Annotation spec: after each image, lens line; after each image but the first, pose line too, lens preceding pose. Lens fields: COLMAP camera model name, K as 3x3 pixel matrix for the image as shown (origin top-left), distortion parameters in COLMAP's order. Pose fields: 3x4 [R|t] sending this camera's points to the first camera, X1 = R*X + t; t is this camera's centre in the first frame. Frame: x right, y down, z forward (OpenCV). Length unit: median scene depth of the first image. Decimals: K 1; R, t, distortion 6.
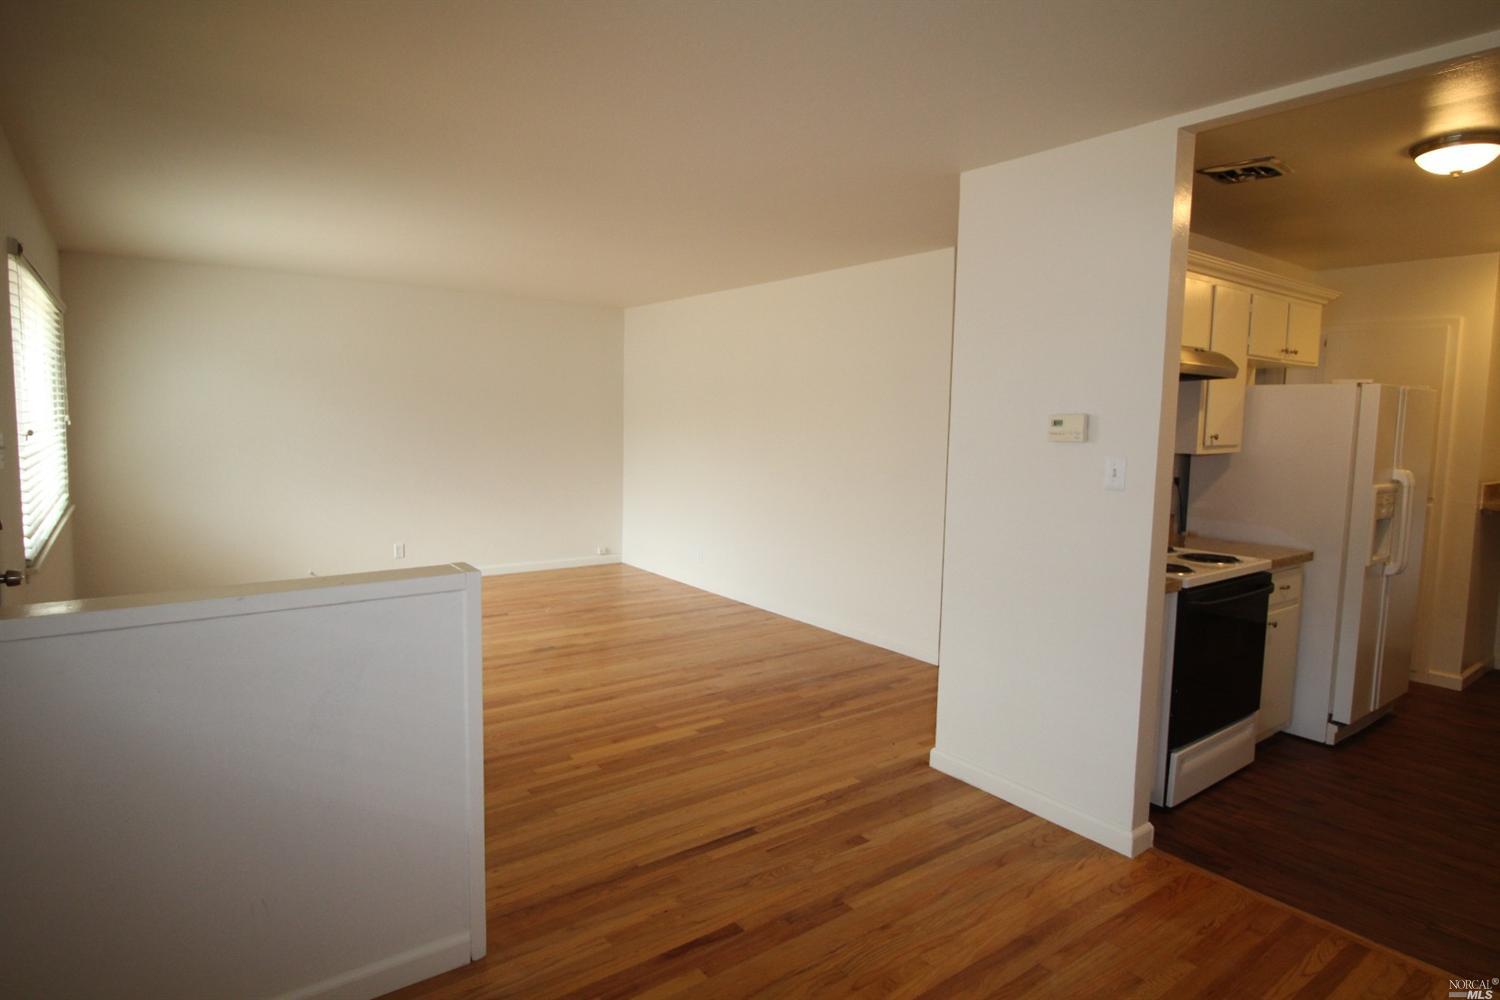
lens RADIAL K [[818.0, 0, 750.0], [0, 818.0, 500.0], [0, 0, 1]] dist [-0.023364, 0.000205]
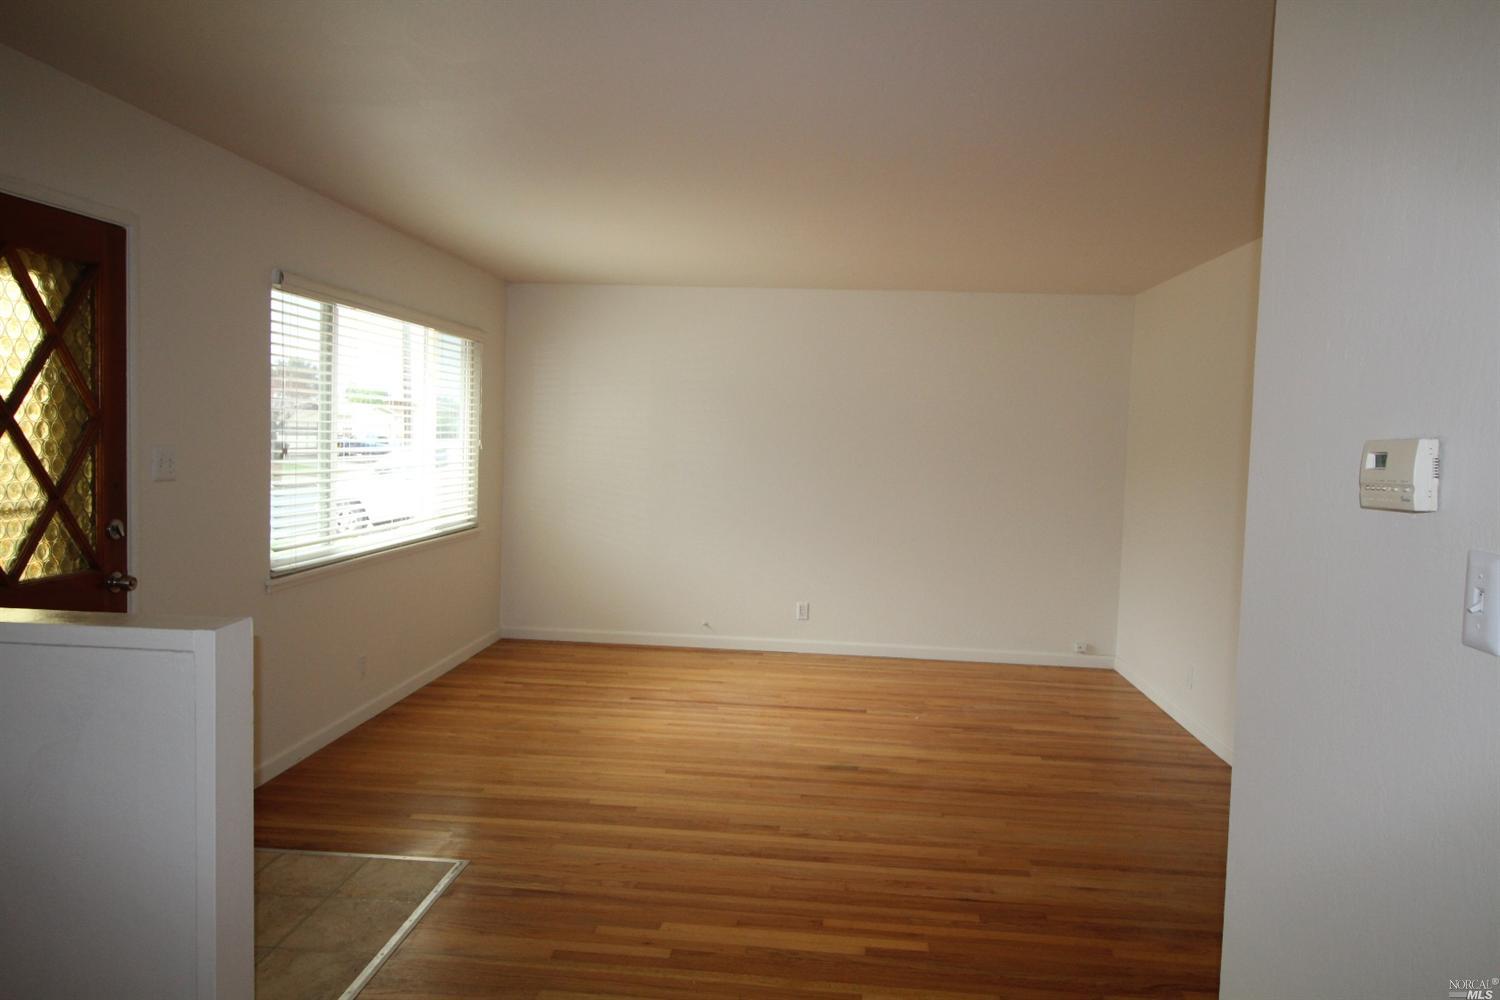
lens RADIAL K [[1025.0, 0, 750.0], [0, 1025.0, 500.0], [0, 0, 1]] dist [0.006673, 0.001177]
pose [[0.744959, 0.048178, -0.665369, 0.335294], [-0.087098, 0.995876, -0.025407, -0.028616], [0.661400, 0.076879, 0.746083, 0.295338]]
